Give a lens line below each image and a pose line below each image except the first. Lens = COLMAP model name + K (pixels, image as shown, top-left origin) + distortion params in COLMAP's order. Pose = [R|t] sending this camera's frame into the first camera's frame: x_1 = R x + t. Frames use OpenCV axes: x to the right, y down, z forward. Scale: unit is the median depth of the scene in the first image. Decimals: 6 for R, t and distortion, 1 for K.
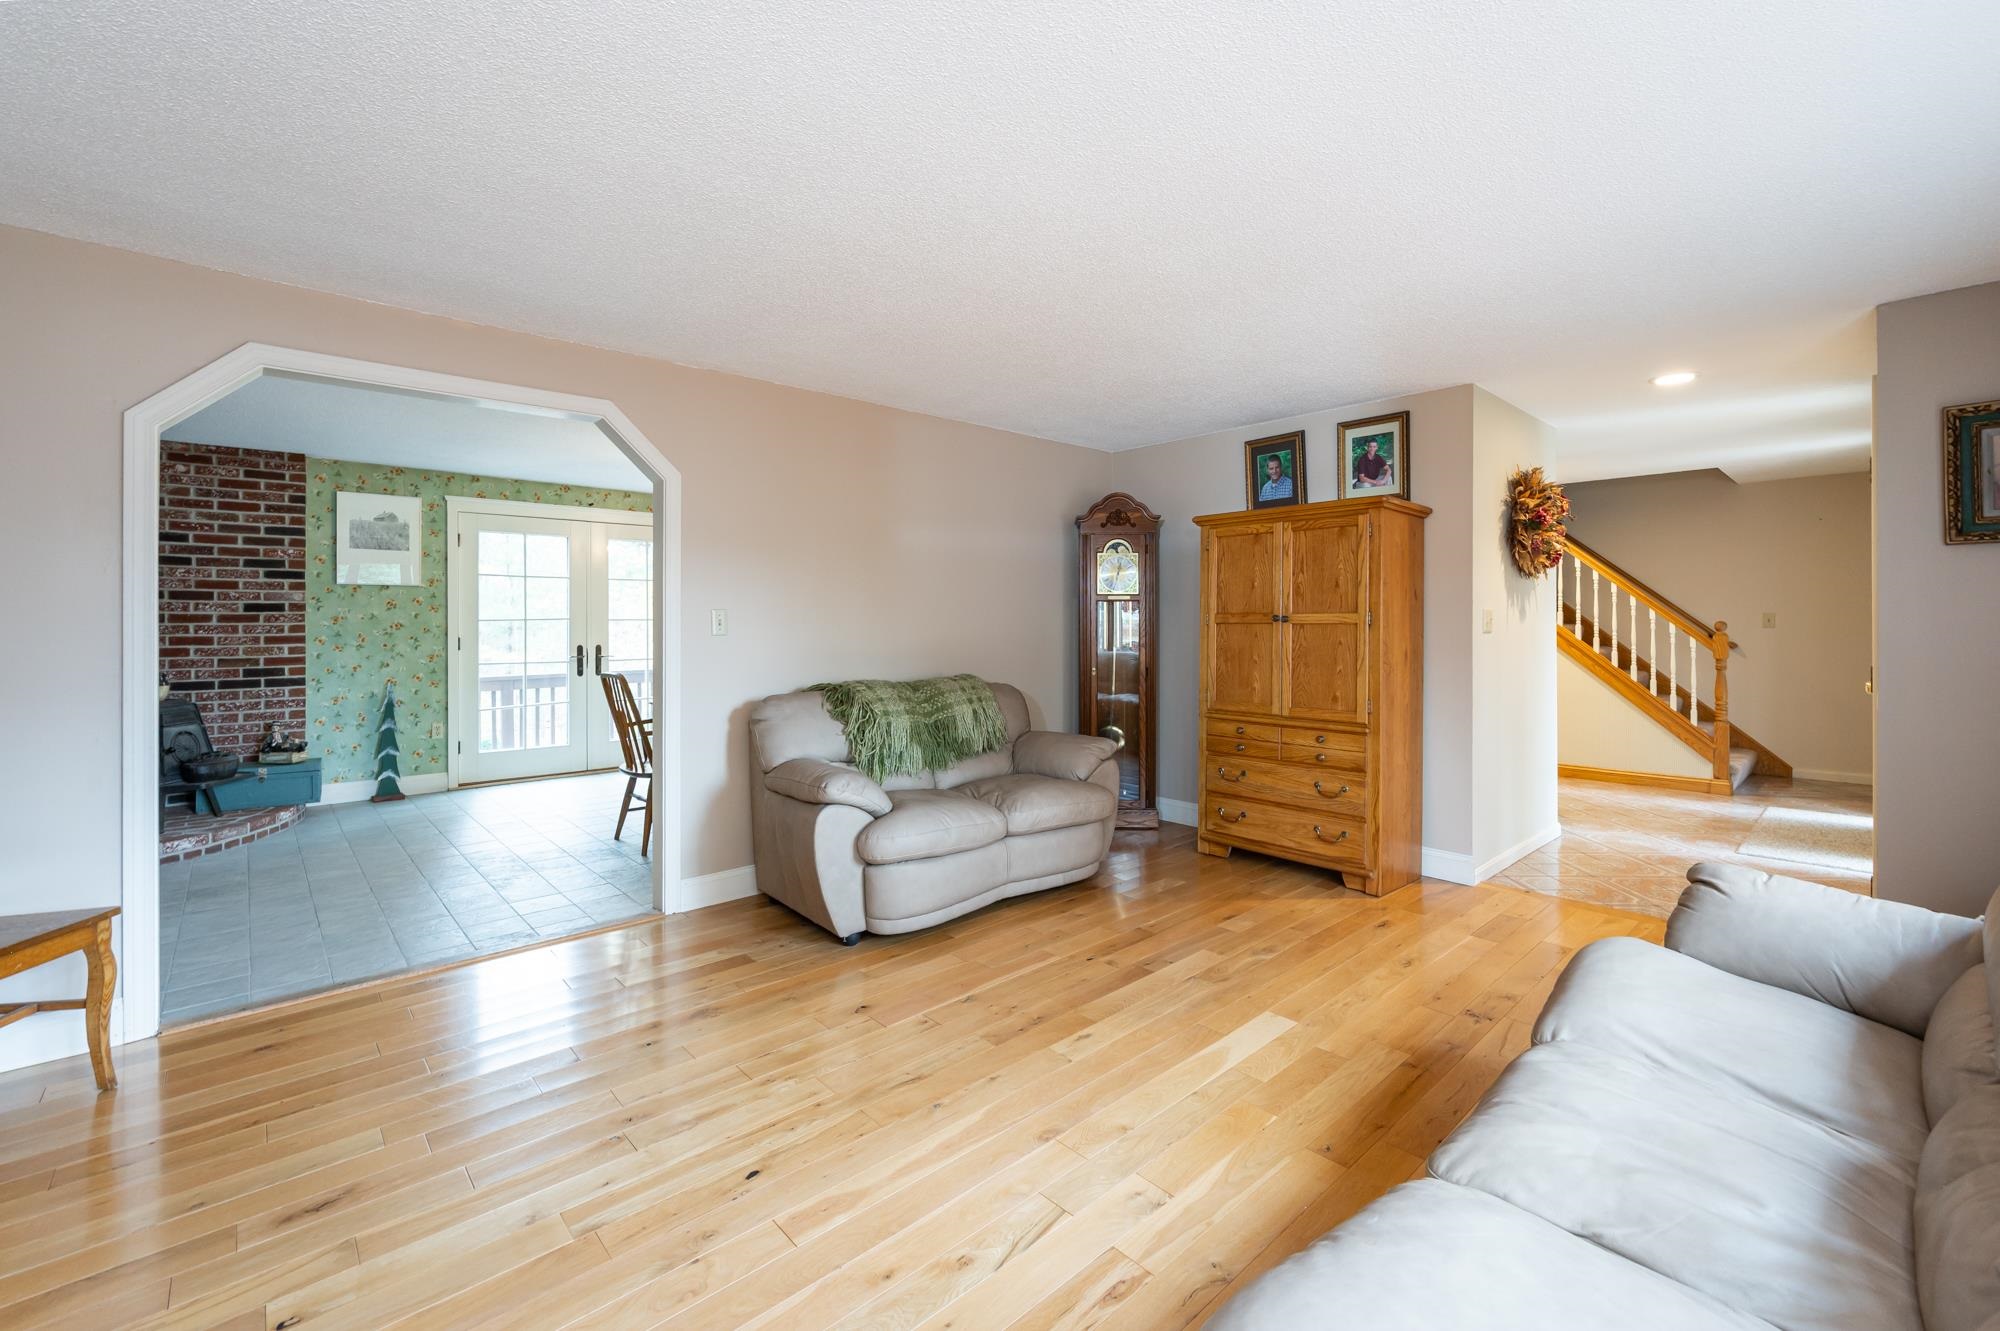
lens RADIAL K [[817.9, 0, 1000.4], [0, 817.9, 626.8], [0, 0, 1]] dist [-0.002007, -0.000184]
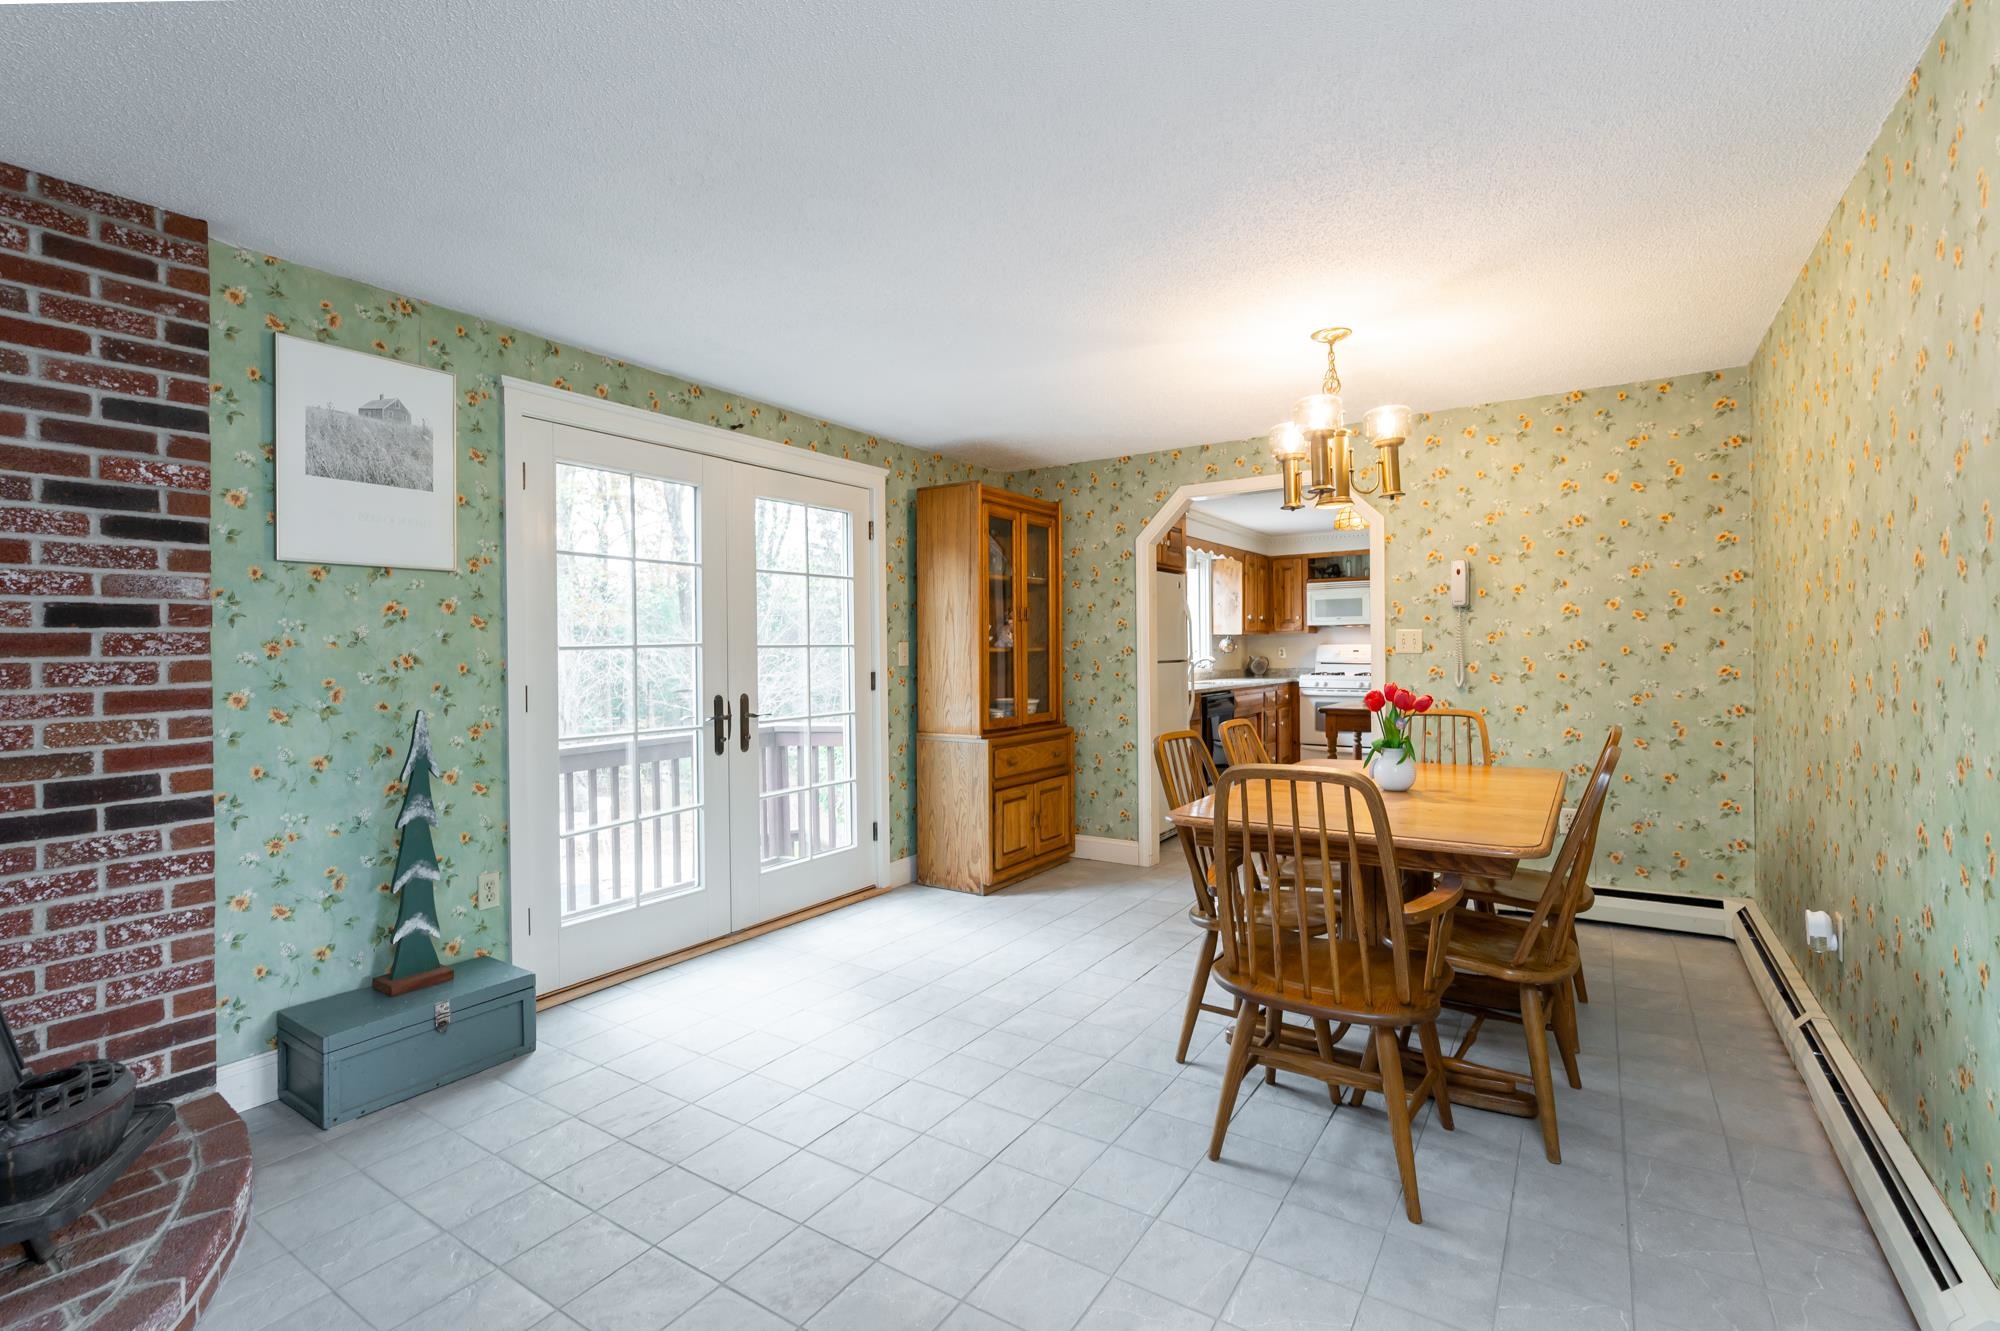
lens RADIAL K [[903.8, 0, 997.9], [0, 903.8, 655.6], [0, 0, 1]] dist [0.002411, -0.000107]
pose [[0.969549, -0.006657, 0.244805, -0.597107], [0.006609, 0.999978, 0.001019, -0.002846], [-0.244806, 0.000630, 0.969572, 0.492076]]
